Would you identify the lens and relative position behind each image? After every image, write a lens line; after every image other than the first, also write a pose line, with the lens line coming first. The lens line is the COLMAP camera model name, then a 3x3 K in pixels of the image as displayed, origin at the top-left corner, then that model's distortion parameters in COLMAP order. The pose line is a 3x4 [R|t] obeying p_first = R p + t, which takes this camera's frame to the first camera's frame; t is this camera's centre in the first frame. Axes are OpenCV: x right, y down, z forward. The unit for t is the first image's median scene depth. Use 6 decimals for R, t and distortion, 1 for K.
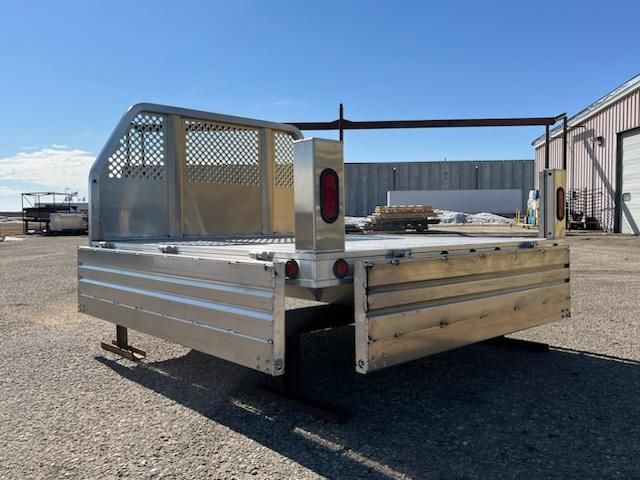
lens RADIAL K [[548.7, 0, 314.3], [0, 548.7, 237.4], [0, 0, 1]] dist [0.036811, -0.028499]
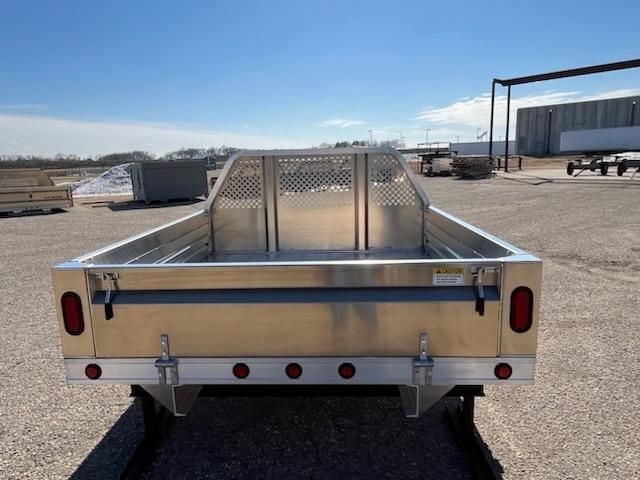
lens RADIAL K [[428.7, 0, 317.6], [0, 428.7, 241.1], [0, 0, 1]] dist [-0.003202, -0.001572]
pose [[0.705485, 0.121744, -0.698190, 0.481753], [0.001170, 0.984934, 0.172926, -0.182965], [0.708724, -0.122813, 0.694714, 0.349405]]
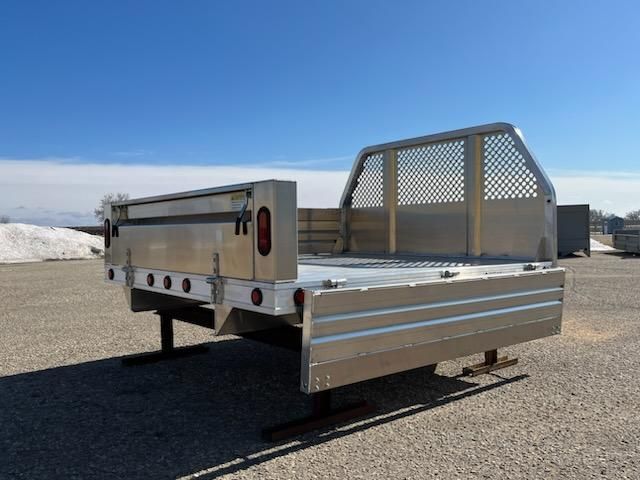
lens RADIAL K [[548.7, 0, 317.2], [0, 548.7, 241.1], [0, 0, 1]] dist [0.036811, -0.028499]
pose [[-0.065834, 0.027007, -0.997465, 0.853291], [-0.014875, 0.999496, 0.028044, -0.052728], [0.997720, 0.016683, -0.065399, 0.850017]]
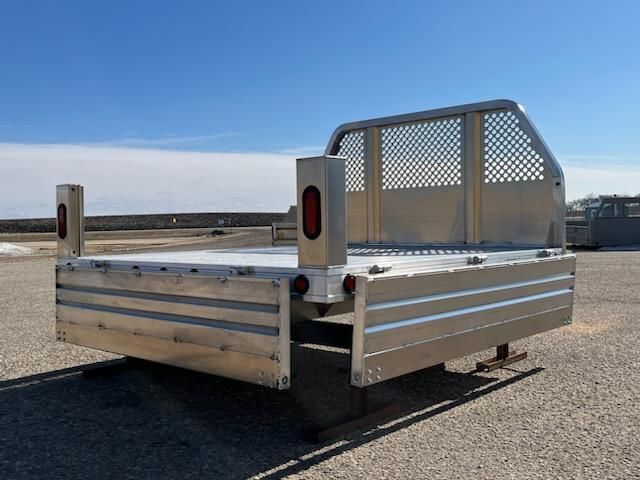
lens RADIAL K [[659.9, 0, 316.3], [0, 659.9, 240.5], [0, 0, 1]] dist [0.028495, 0.000000]
pose [[0.089558, 0.030096, -0.995527, 0.907690], [-0.008721, 0.999529, 0.029433, -0.039369], [0.995943, 0.006046, 0.089778, 0.719228]]
